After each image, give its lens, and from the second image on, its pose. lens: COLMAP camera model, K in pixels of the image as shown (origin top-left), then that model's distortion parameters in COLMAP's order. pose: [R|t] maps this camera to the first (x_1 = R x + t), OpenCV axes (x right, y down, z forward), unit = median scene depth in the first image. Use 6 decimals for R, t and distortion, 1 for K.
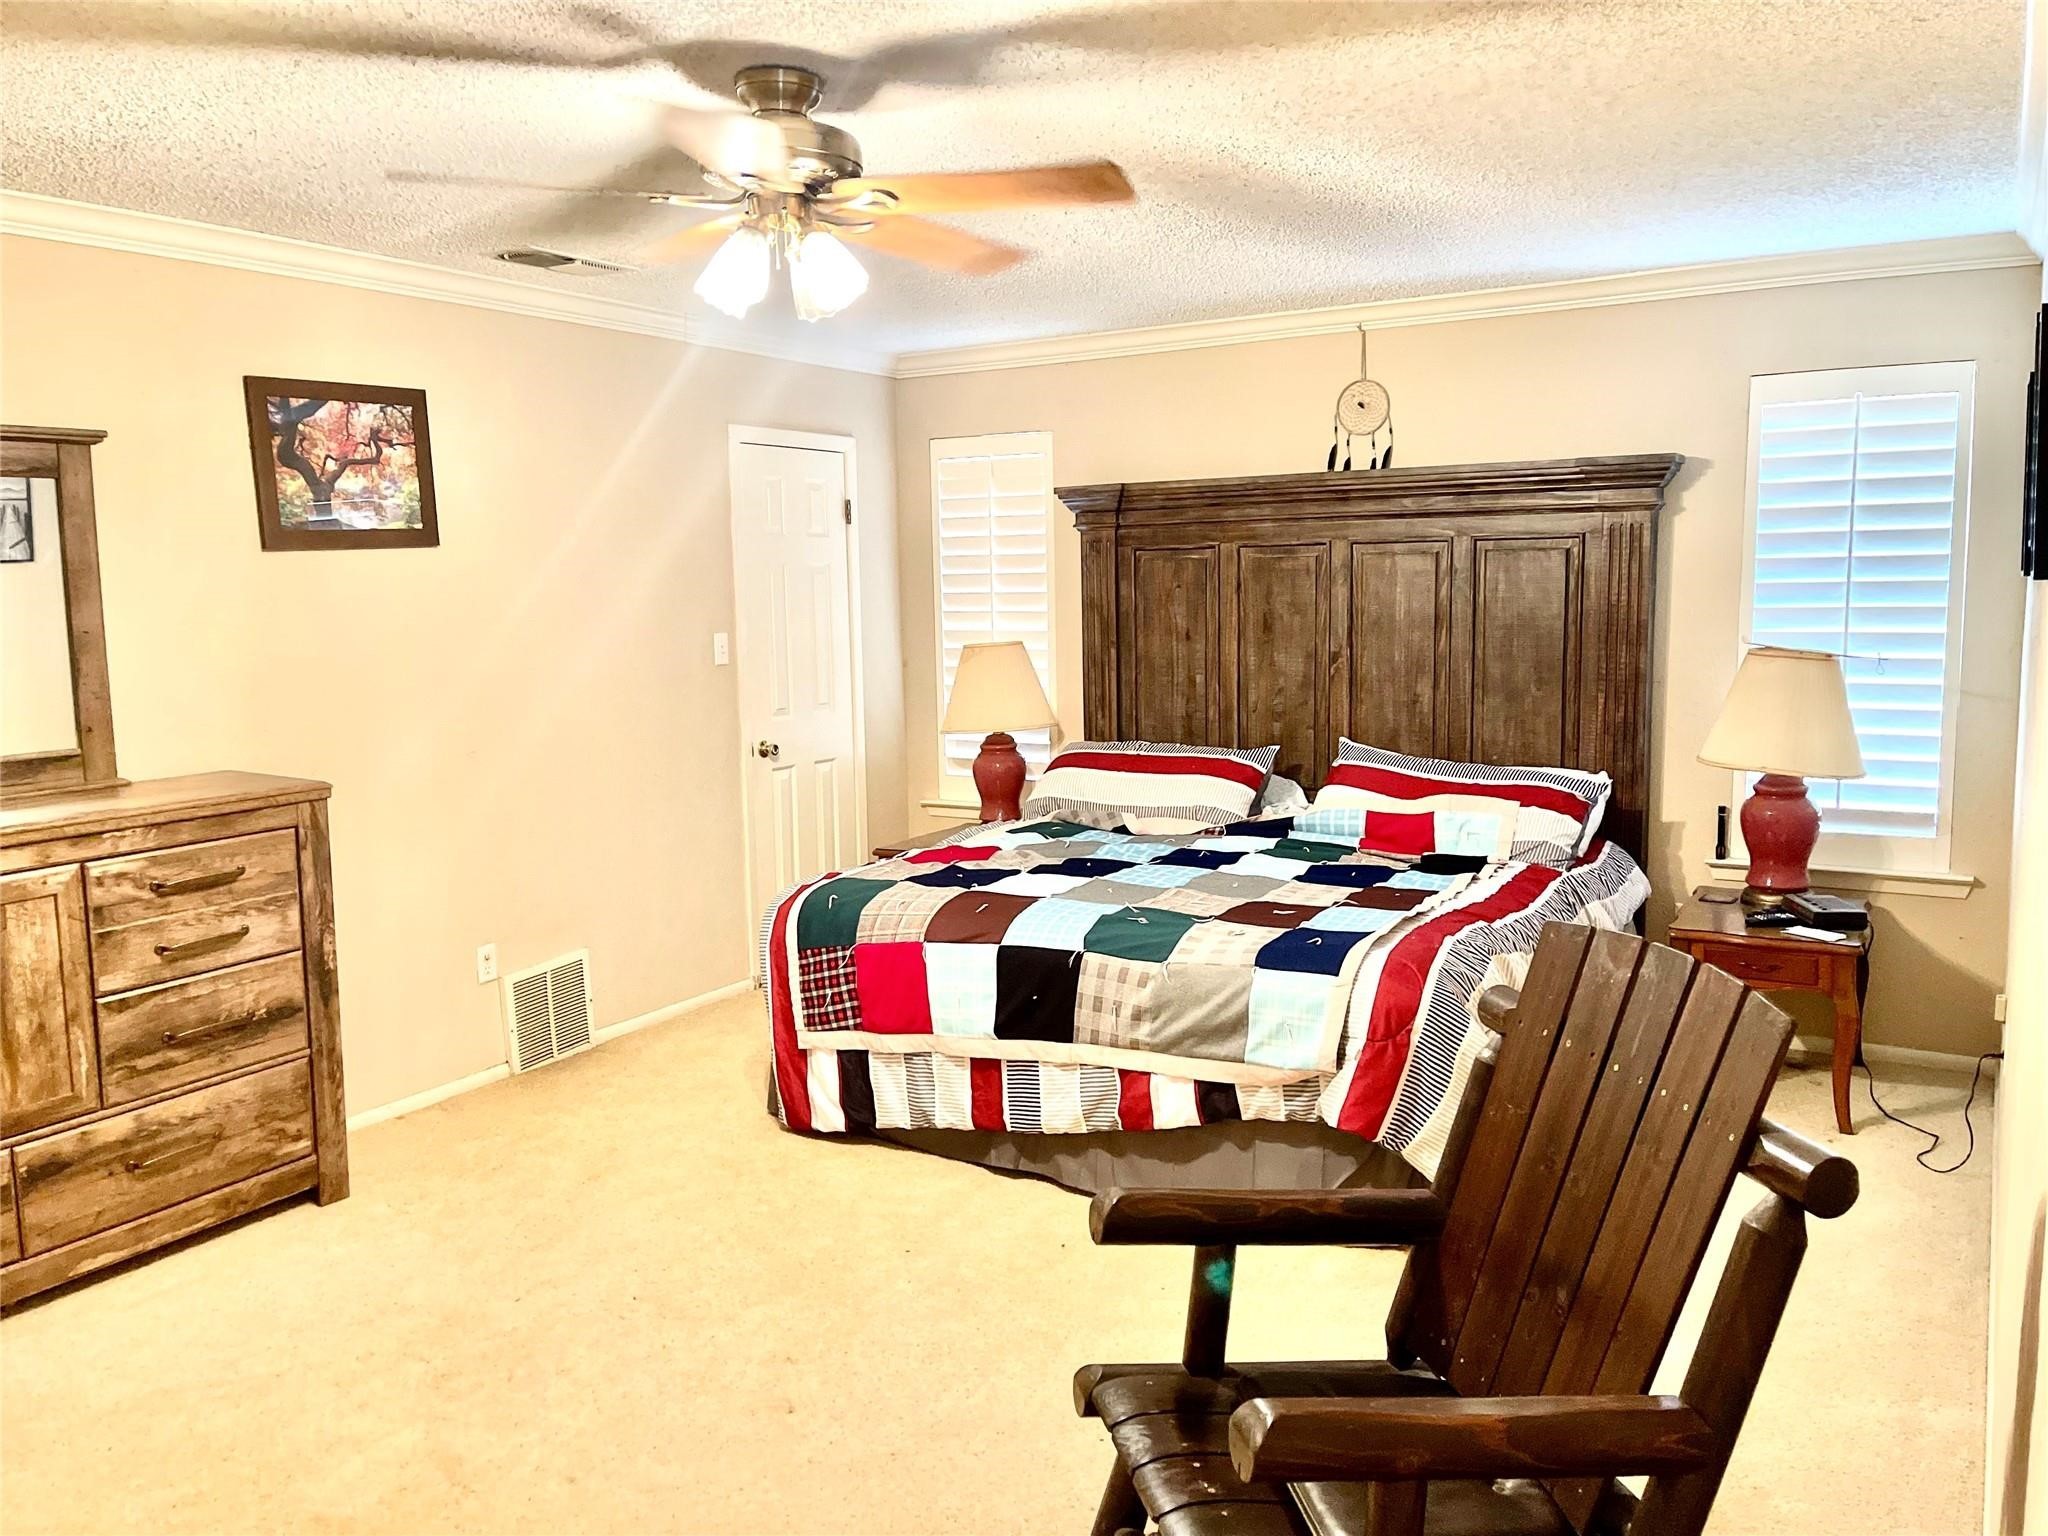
lens RADIAL K [[1536.5, 0, 1040.1], [0, 1536.5, 766.7], [0, 0, 1]] dist [0.007714, -0.035813]
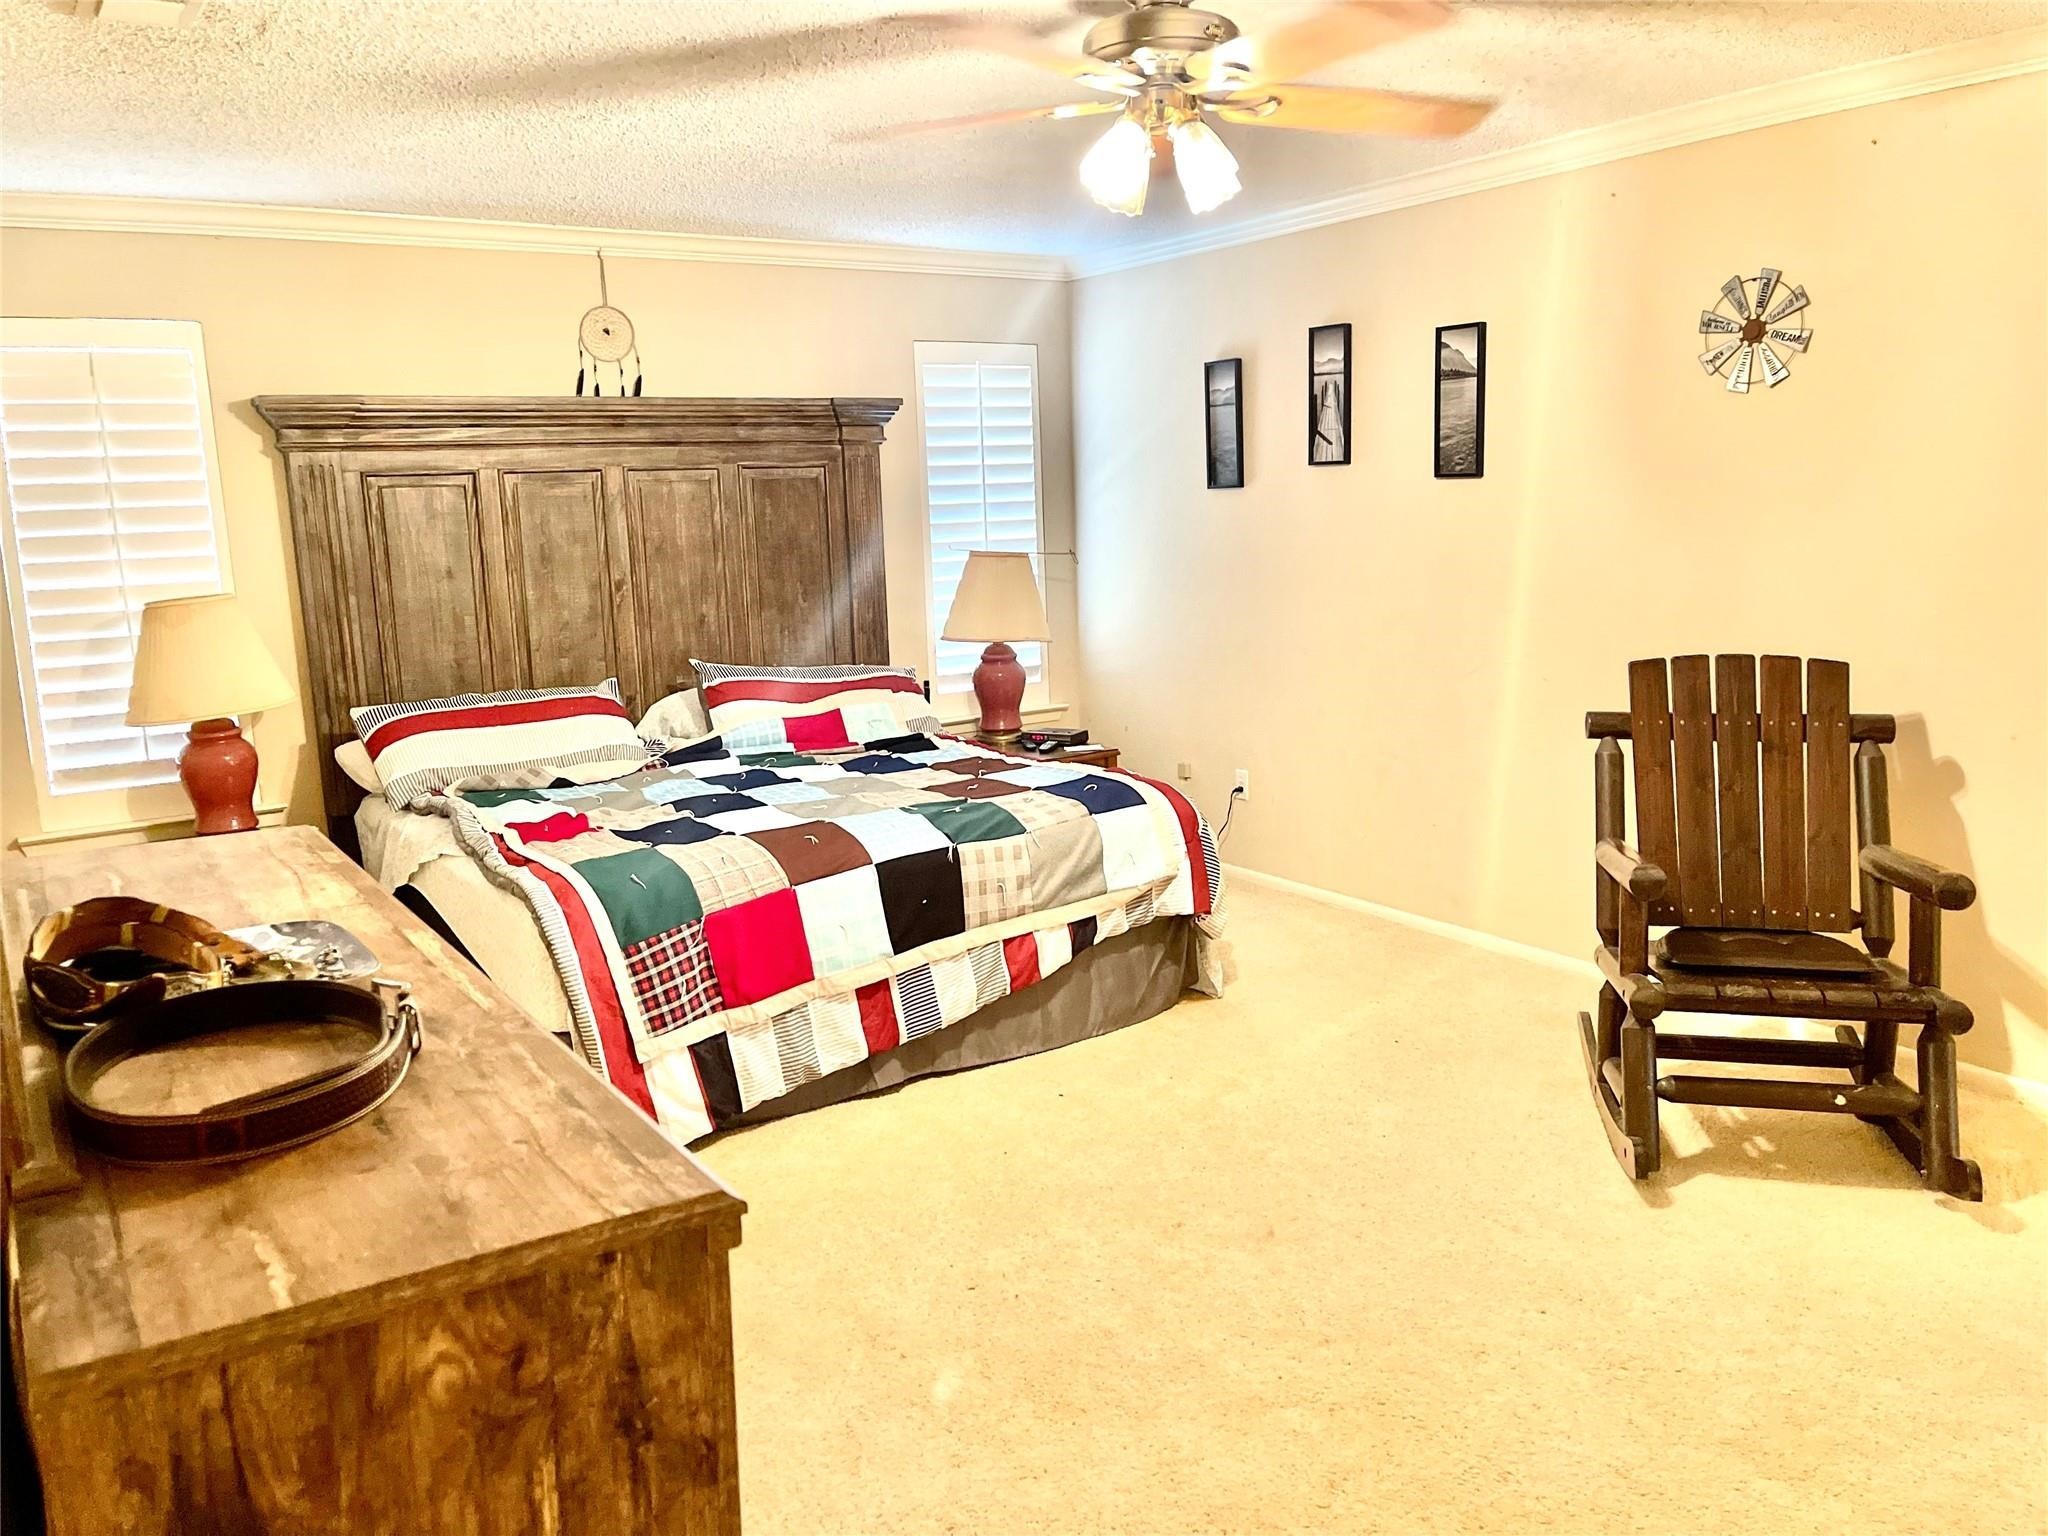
lens RADIAL K [[1536.5, 0, 1043.5], [0, 1536.5, 768.9], [0, 0, 1]] dist [0.007714, -0.035813]
pose [[0.407478, -0.159635, 0.899154, -0.811048], [0.135648, 0.984261, 0.113272, -0.039361], [-0.903084, 0.075813, 0.422718, 0.449447]]
